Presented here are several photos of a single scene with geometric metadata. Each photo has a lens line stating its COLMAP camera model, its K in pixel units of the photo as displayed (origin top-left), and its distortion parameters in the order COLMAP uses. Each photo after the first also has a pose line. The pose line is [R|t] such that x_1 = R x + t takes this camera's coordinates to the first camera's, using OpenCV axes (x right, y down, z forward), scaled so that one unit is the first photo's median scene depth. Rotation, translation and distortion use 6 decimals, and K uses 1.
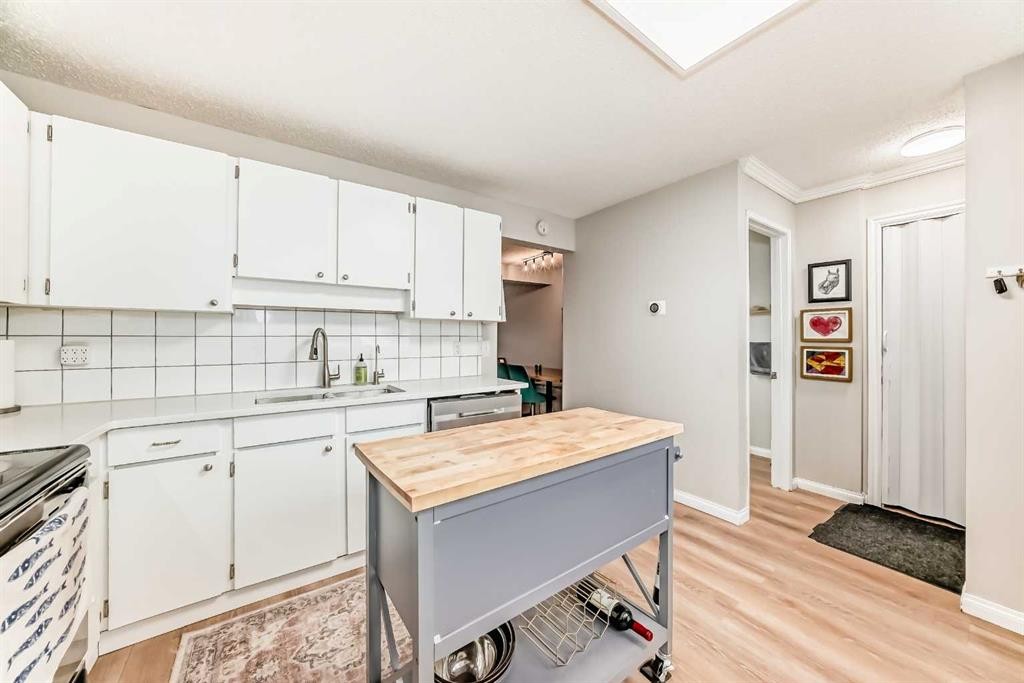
lens RADIAL K [[361.2, 0, 513.4], [0, 361.2, 335.5], [0, 0, 1]] dist [-0.013418, 0.000052]
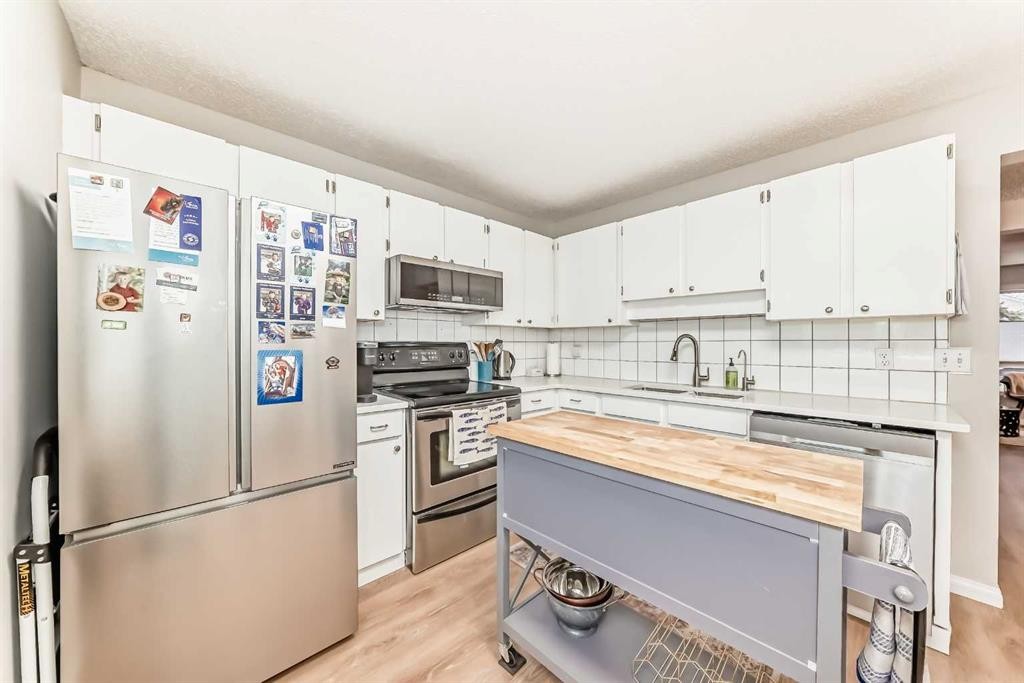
lens RADIAL K [[361.2, 0, 519.0], [0, 361.2, 344.4], [0, 0, 1]] dist [-0.013418, 0.000052]
pose [[0.154229, 0.003129, -0.988030, 0.508595], [0.007029, 0.999966, 0.004265, 0.003276], [0.988010, -0.007603, 0.154202, 0.267884]]
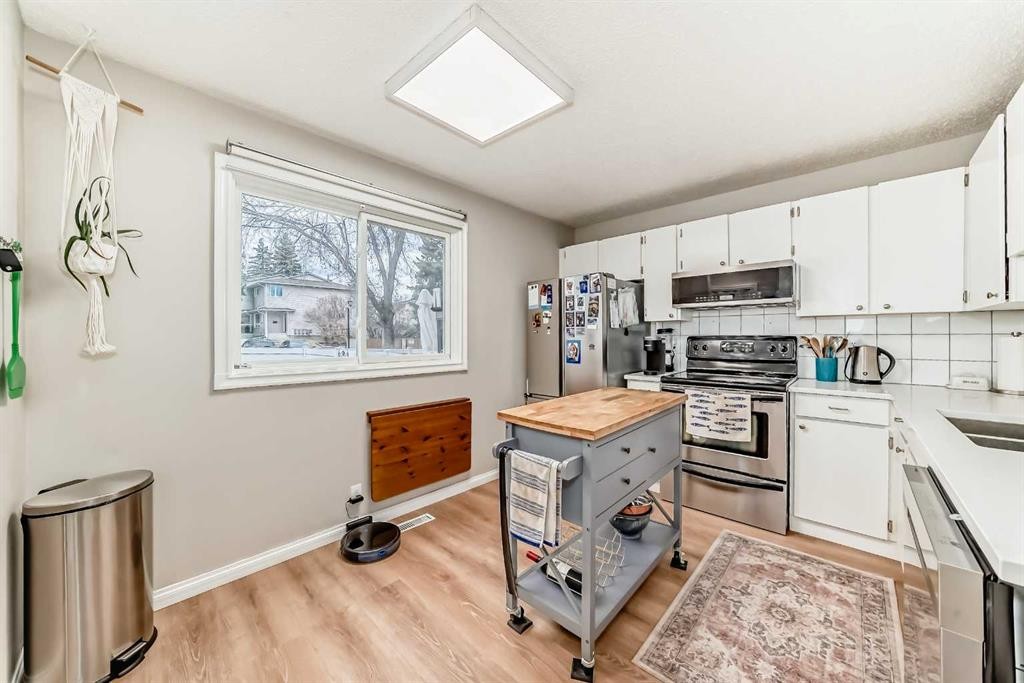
lens RADIAL K [[384.8, 0, 517.3], [0, 384.8, 340.4], [0, 0, 1]] dist [0.000337, 0.000036]
pose [[-0.978509, 0.001438, -0.206199, 0.381387], [0.002092, 0.999993, -0.002950, 0.016207], [0.206193, -0.003318, -0.978506, 1.288888]]
